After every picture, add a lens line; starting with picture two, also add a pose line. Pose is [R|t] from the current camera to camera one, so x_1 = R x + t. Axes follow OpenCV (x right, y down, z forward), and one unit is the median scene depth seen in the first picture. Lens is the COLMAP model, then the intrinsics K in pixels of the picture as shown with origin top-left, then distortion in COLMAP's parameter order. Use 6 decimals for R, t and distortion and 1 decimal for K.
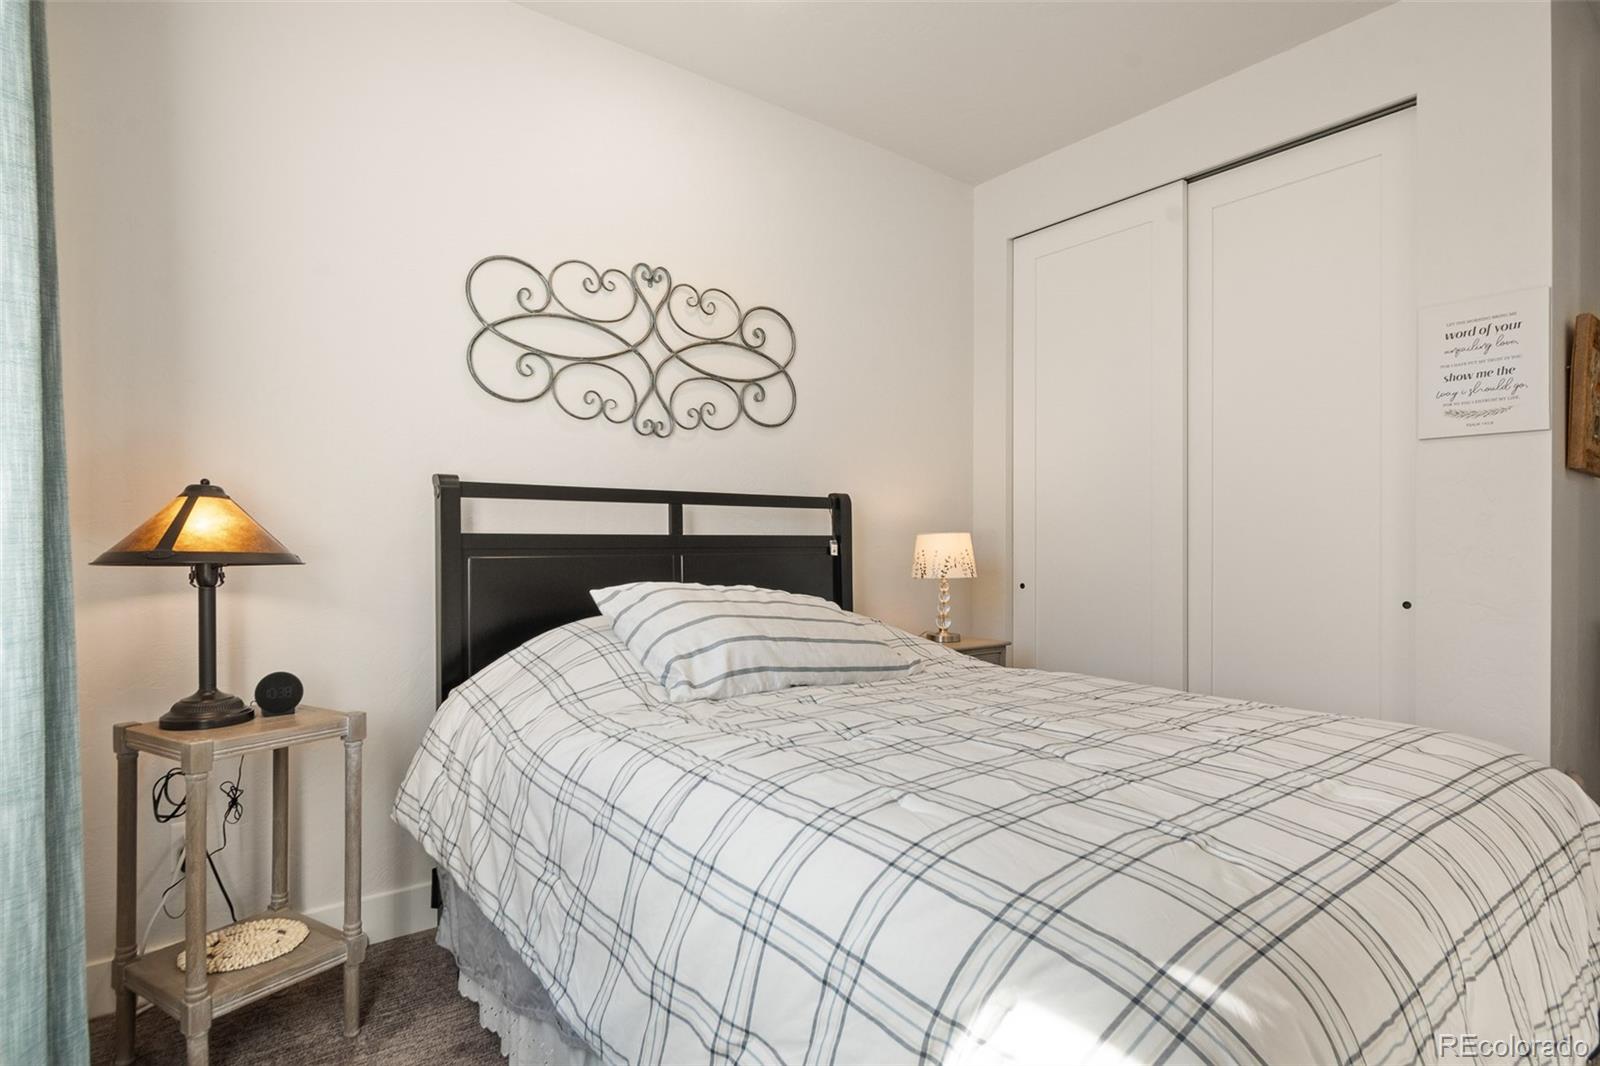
lens RADIAL K [[817.2, 0, 800.6], [0, 817.2, 529.3], [0, 0, 1]] dist [-0.000280, -0.000083]
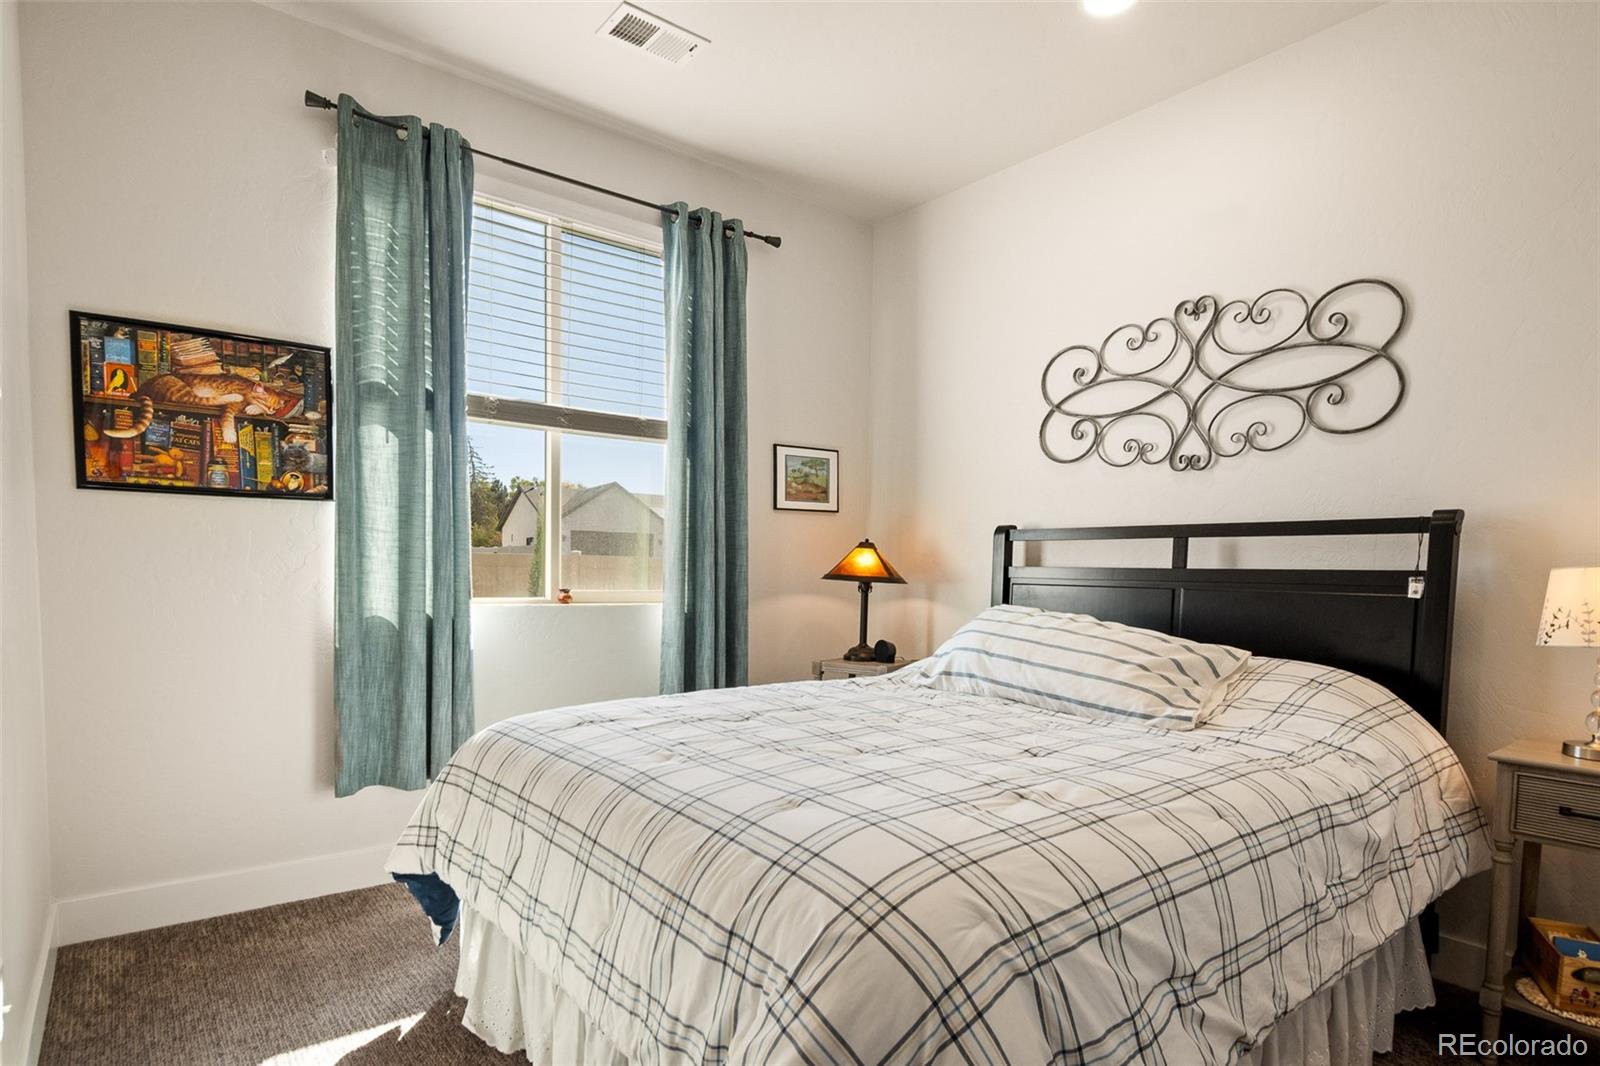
lens RADIAL K [[817.2, 0, 800.0], [0, 817.2, 575.7], [0, 0, 1]] dist [-0.000280, -0.000083]
pose [[0.051532, 0.006401, -0.998651, 0.797631], [-0.004581, 0.999970, 0.006173, 0.011253], [0.998661, 0.004257, 0.051560, 0.472698]]
